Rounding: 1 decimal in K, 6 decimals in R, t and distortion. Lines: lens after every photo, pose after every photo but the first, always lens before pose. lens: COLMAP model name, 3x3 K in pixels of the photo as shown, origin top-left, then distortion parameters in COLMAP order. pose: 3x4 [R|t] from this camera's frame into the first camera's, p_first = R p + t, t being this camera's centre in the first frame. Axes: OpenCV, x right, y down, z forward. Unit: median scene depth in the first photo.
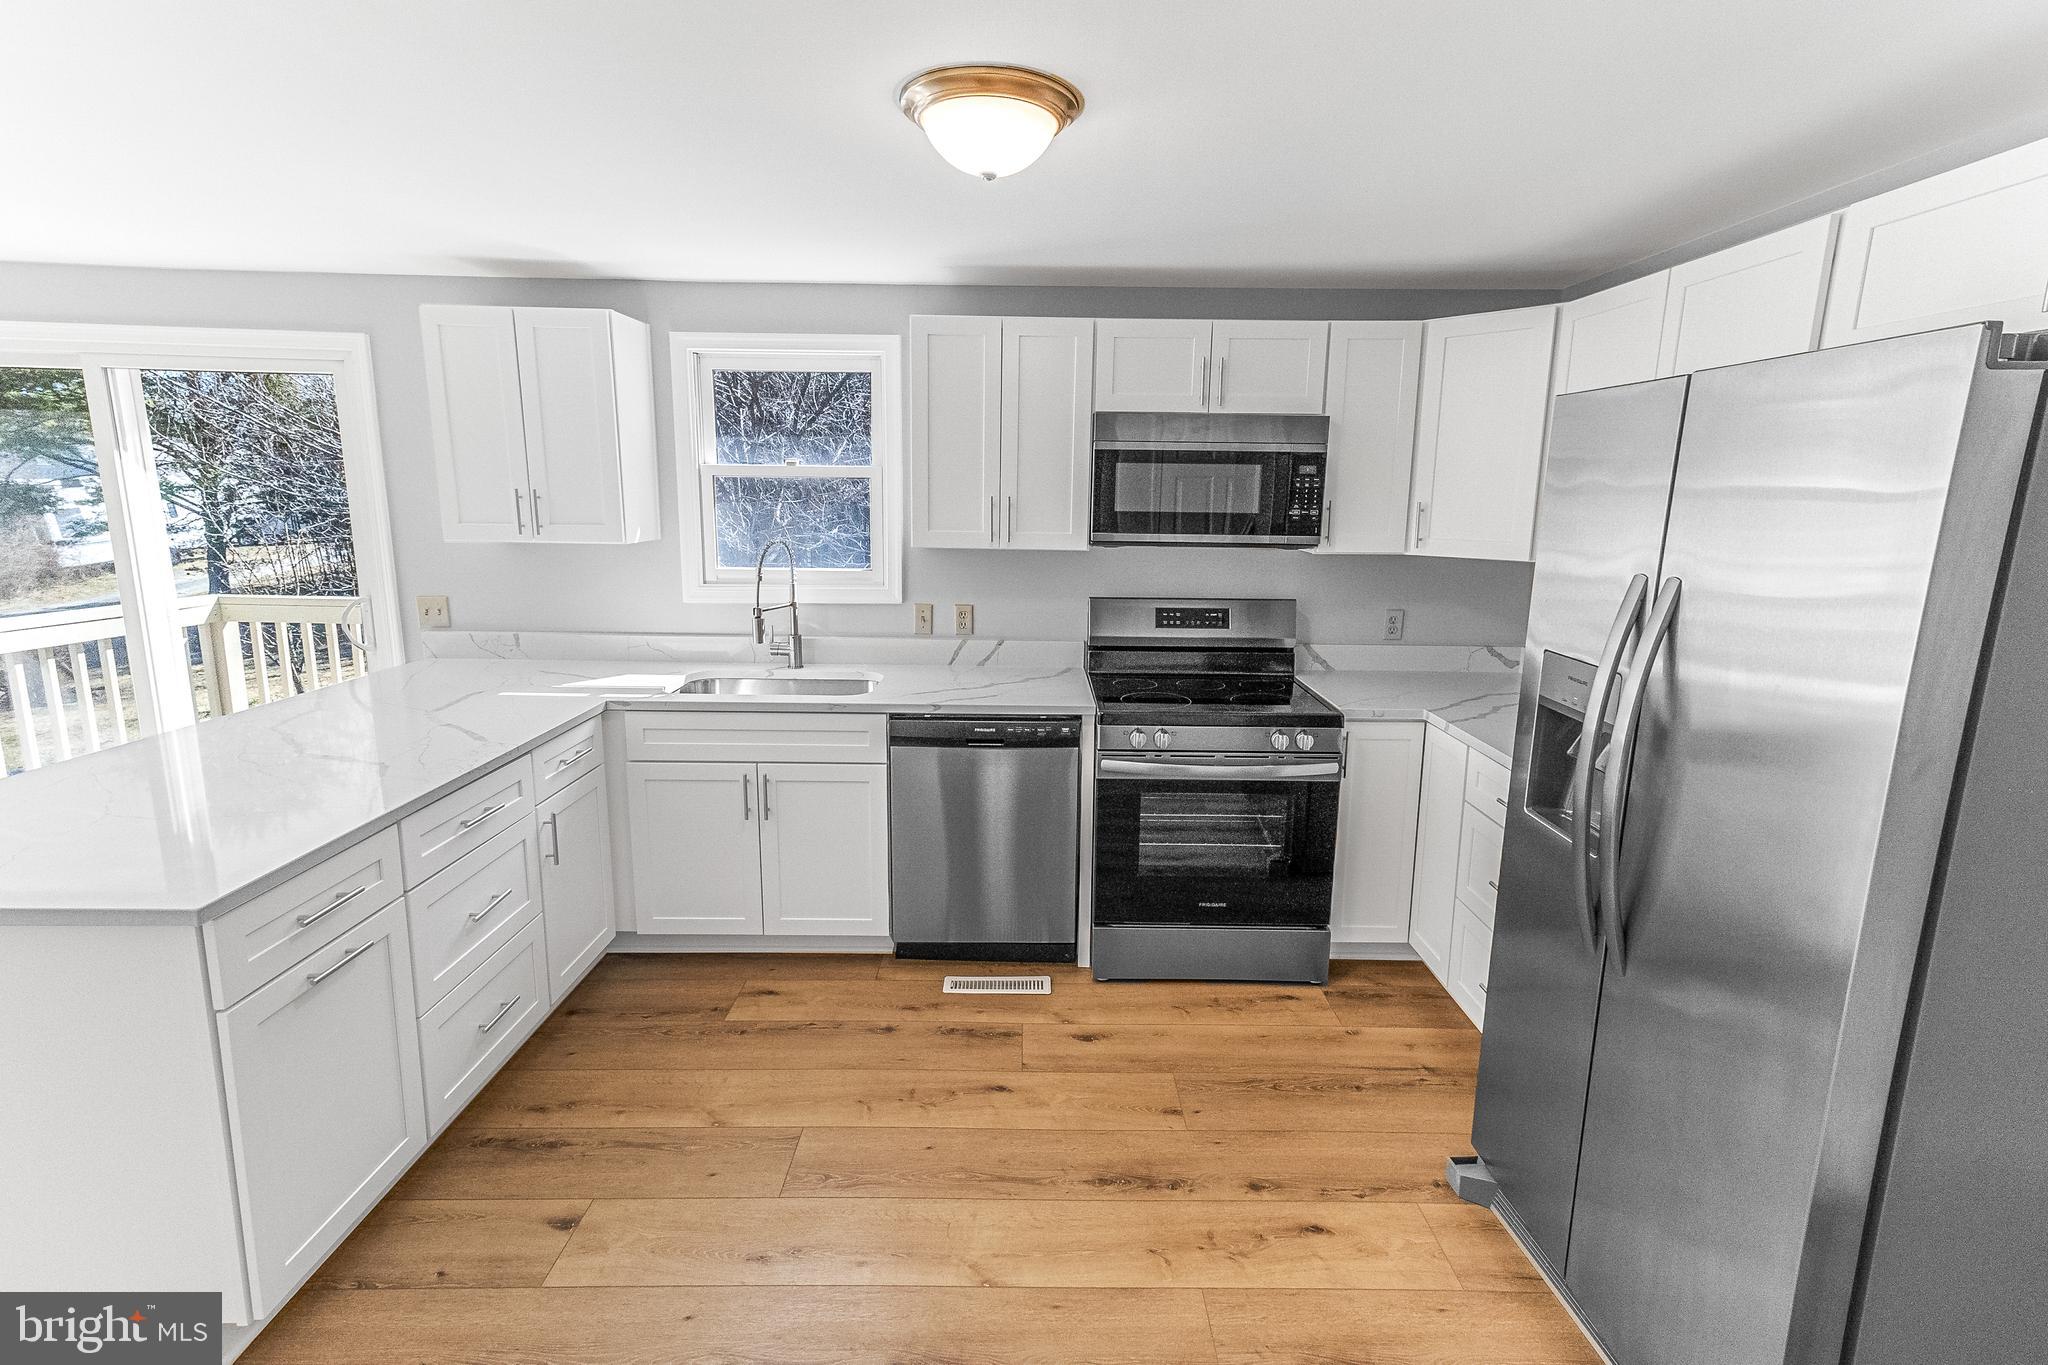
lens RADIAL K [[953.0, 0, 1030.8], [0, 953.0, 650.3], [0, 0, 1]] dist [0.005788, 0.000537]
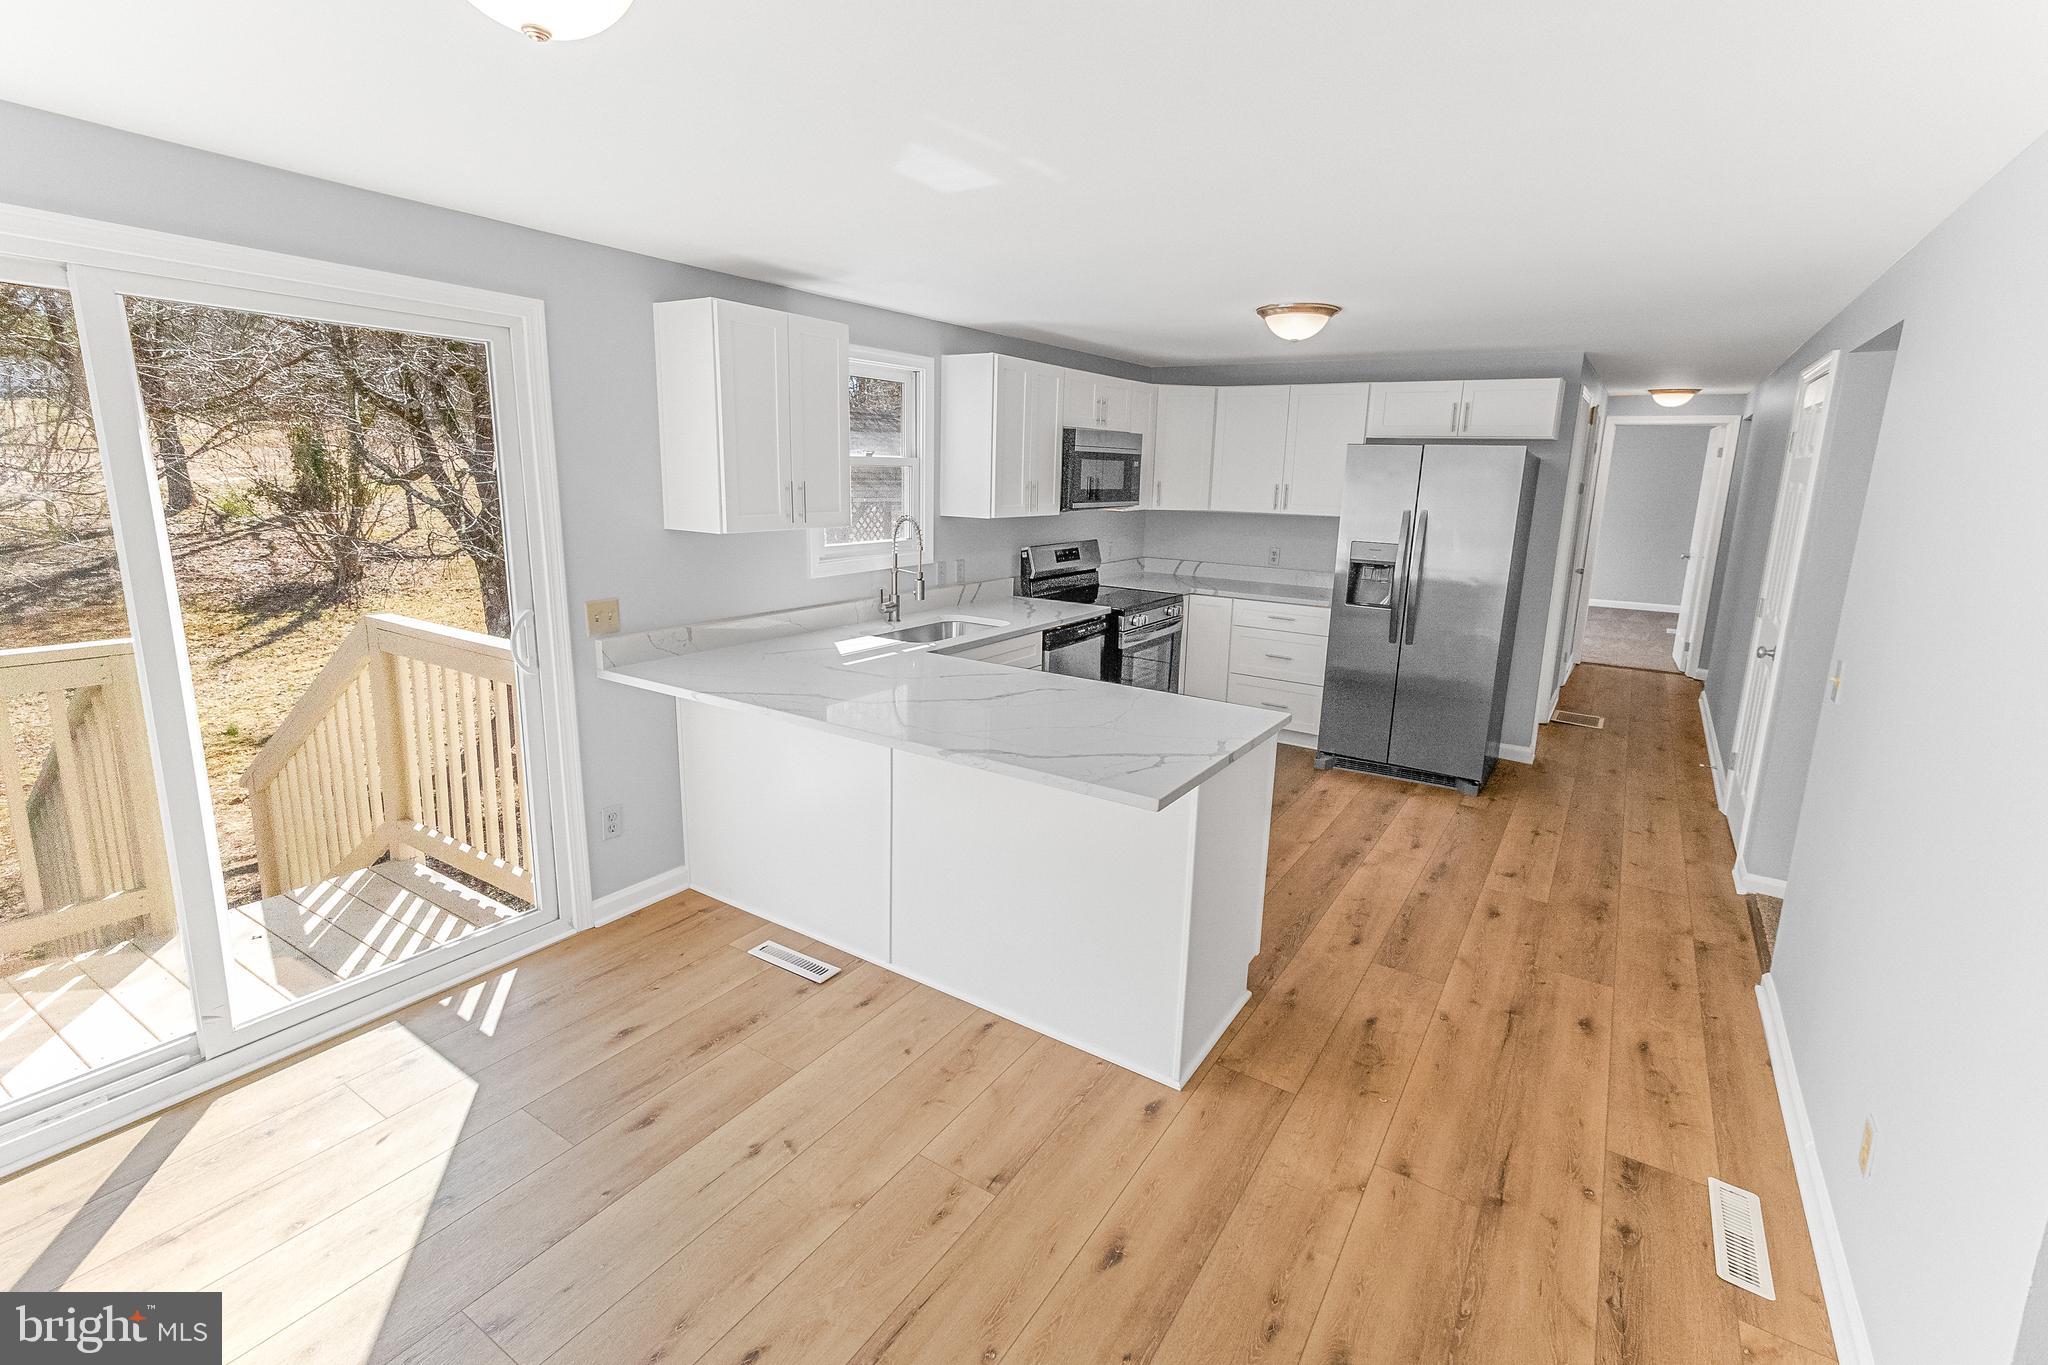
lens RADIAL K [[953.0, 0, 1013.9], [0, 953.0, 675.9], [0, 0, 1]] dist [0.005788, 0.000537]
pose [[0.546552, -0.181305, 0.817563, -1.347497], [0.126349, 0.982959, 0.133518, -0.065774], [-0.827839, 0.030324, 0.560146, 0.194441]]
